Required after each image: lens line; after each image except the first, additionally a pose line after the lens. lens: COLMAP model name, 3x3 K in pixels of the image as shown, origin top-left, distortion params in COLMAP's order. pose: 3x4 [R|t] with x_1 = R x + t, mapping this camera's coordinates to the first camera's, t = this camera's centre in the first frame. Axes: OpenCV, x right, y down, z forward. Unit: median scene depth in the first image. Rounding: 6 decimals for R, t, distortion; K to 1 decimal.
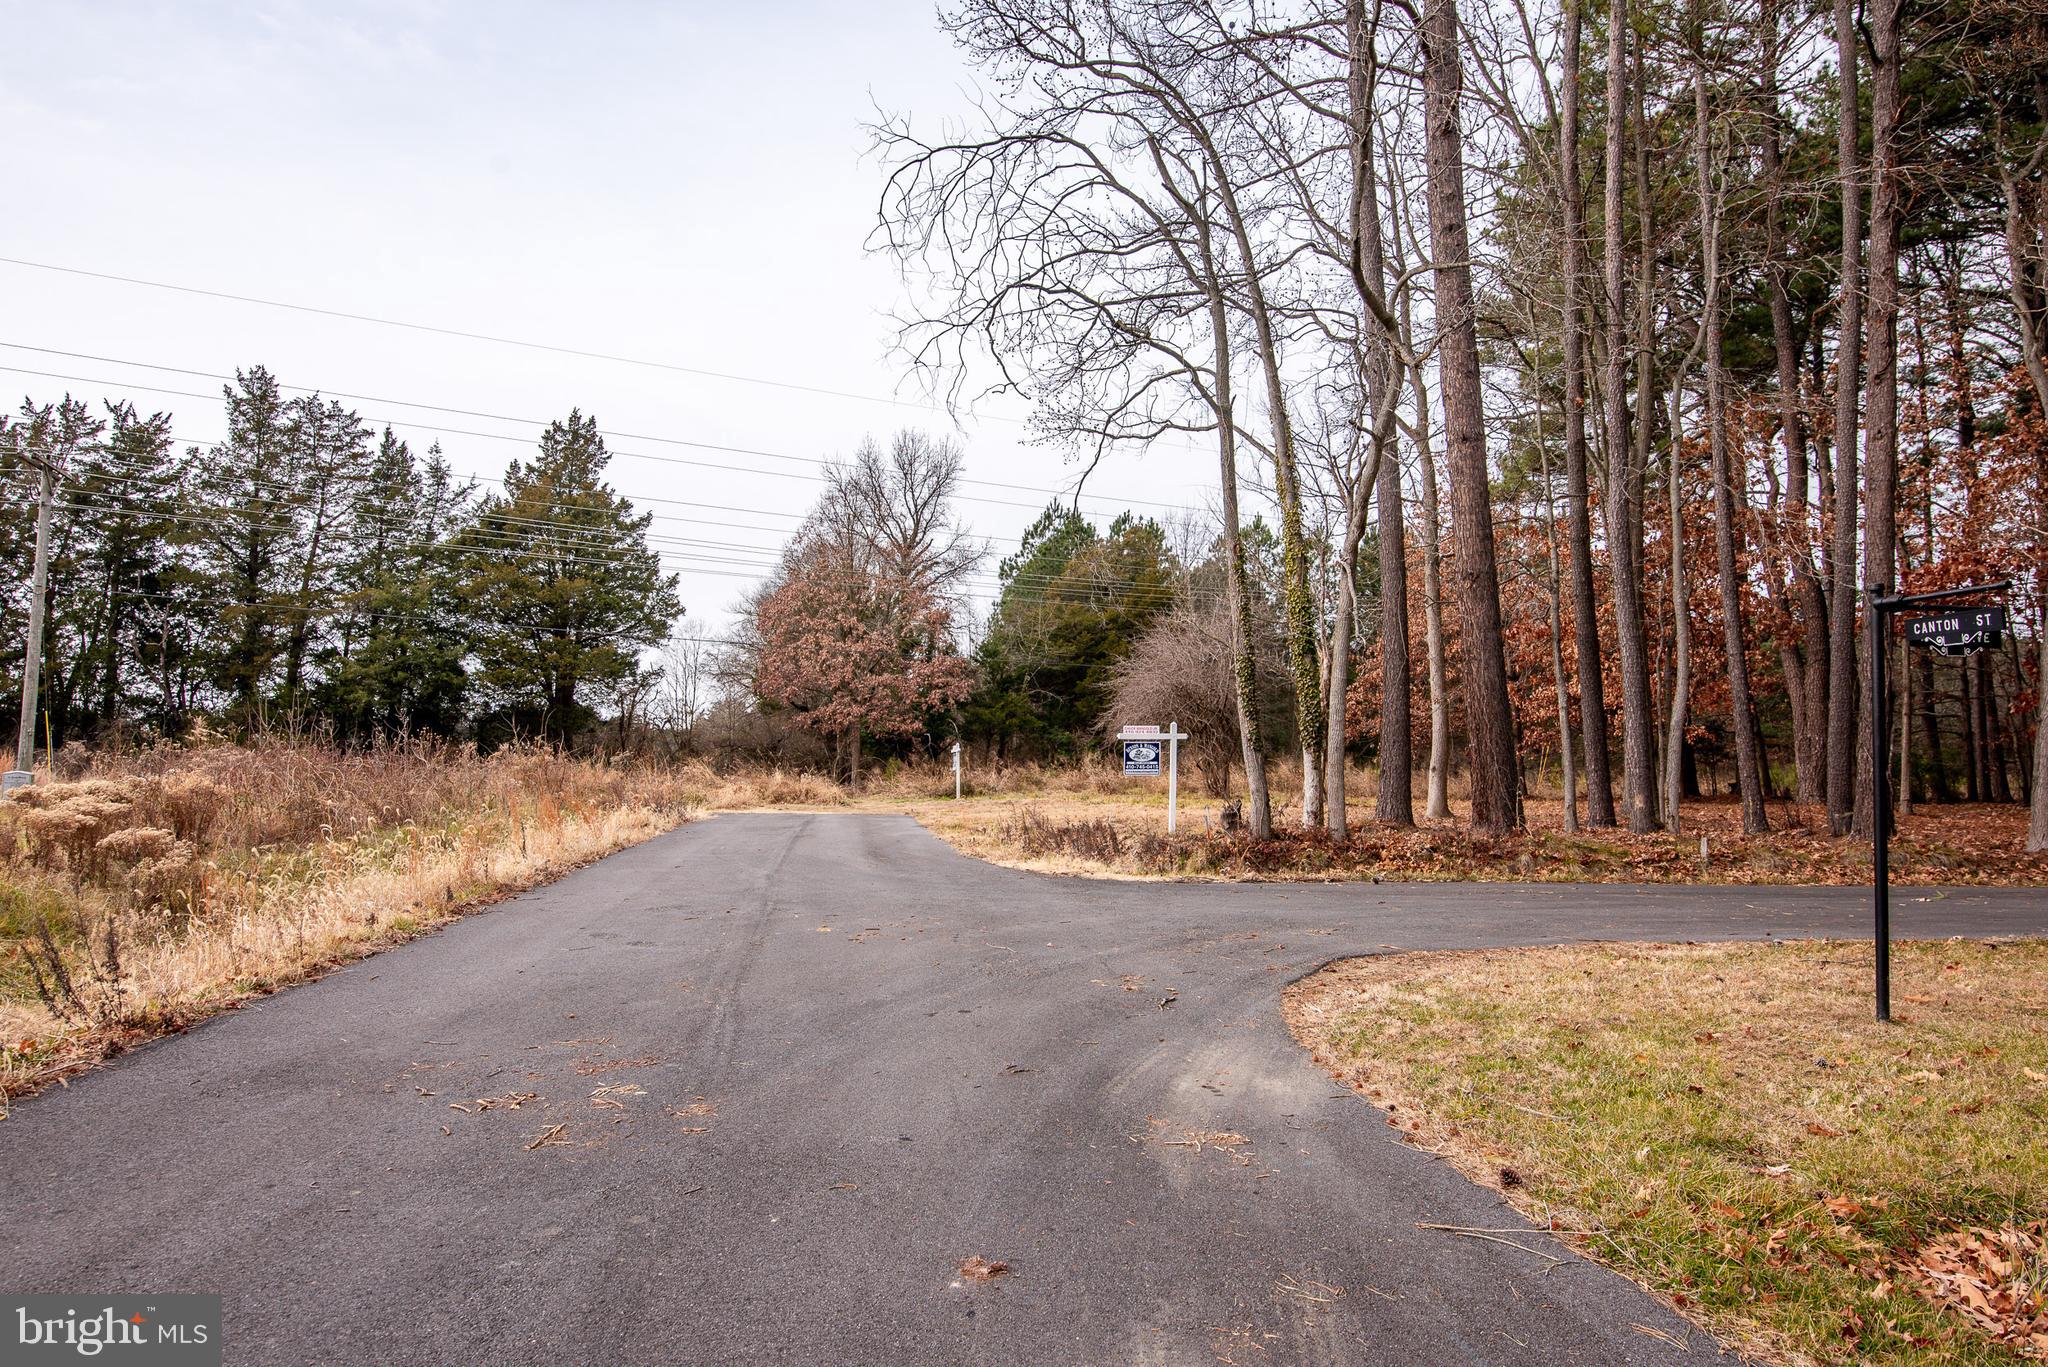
lens RADIAL K [[1274.9, 0, 1020.0], [0, 1274.9, 687.3], [0, 0, 1]] dist [-0.000204, 0.000620]
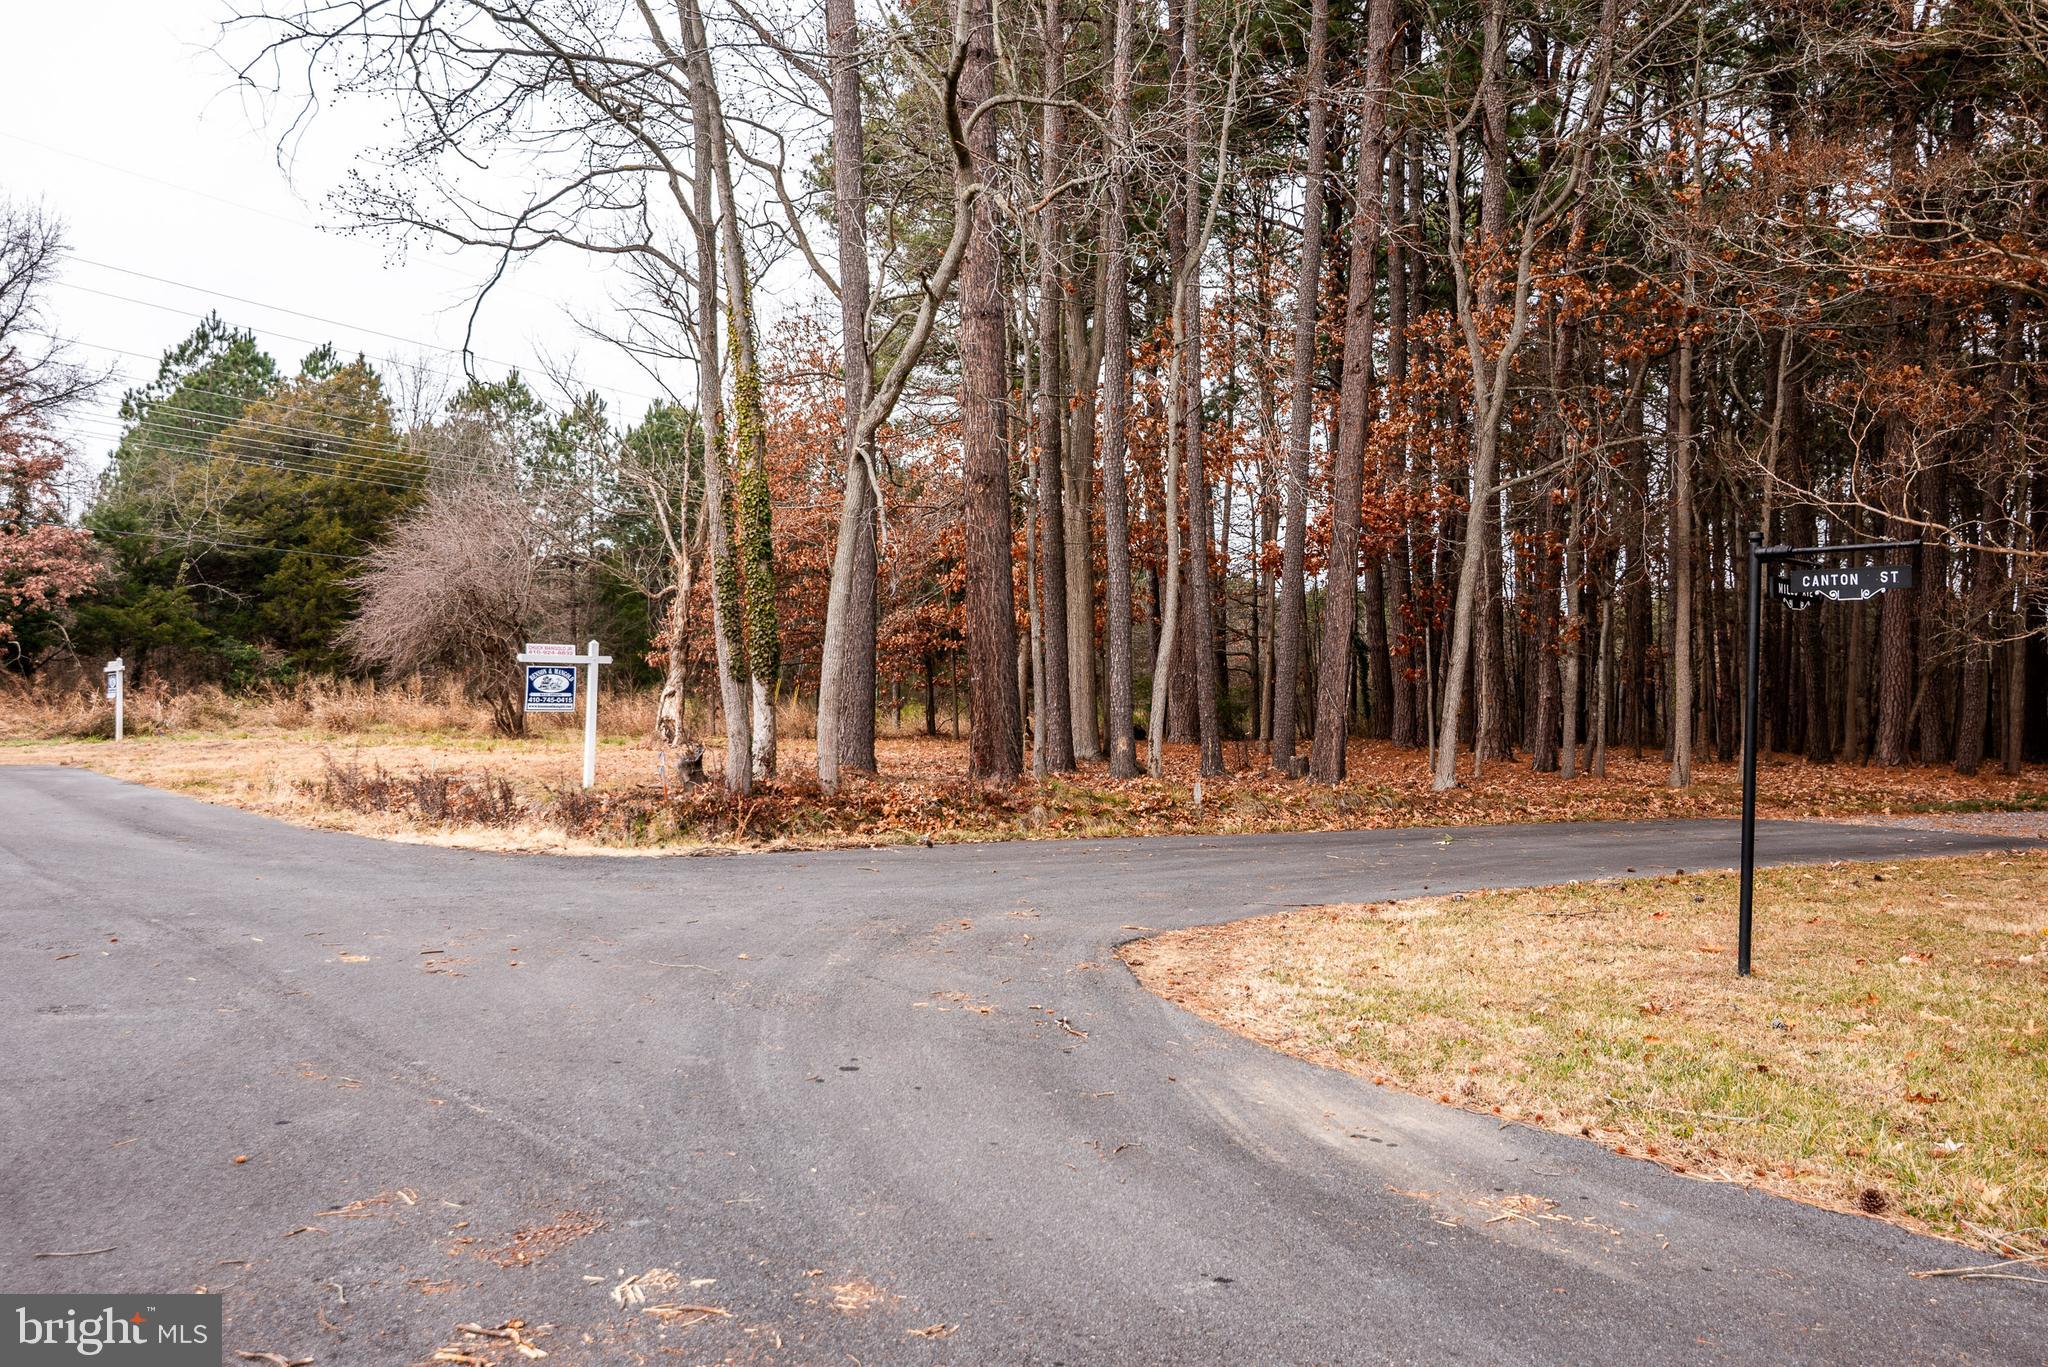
lens RADIAL K [[1558.8, 0, 1024.2], [0, 1558.8, 688.8], [0, 0, 1]] dist [0.008906, 0.009277]
pose [[0.854629, 0.013286, 0.519070, -0.087515], [-0.043299, 0.998014, 0.045746, 0.001611], [-0.517431, -0.061571, 0.853507, 0.053425]]
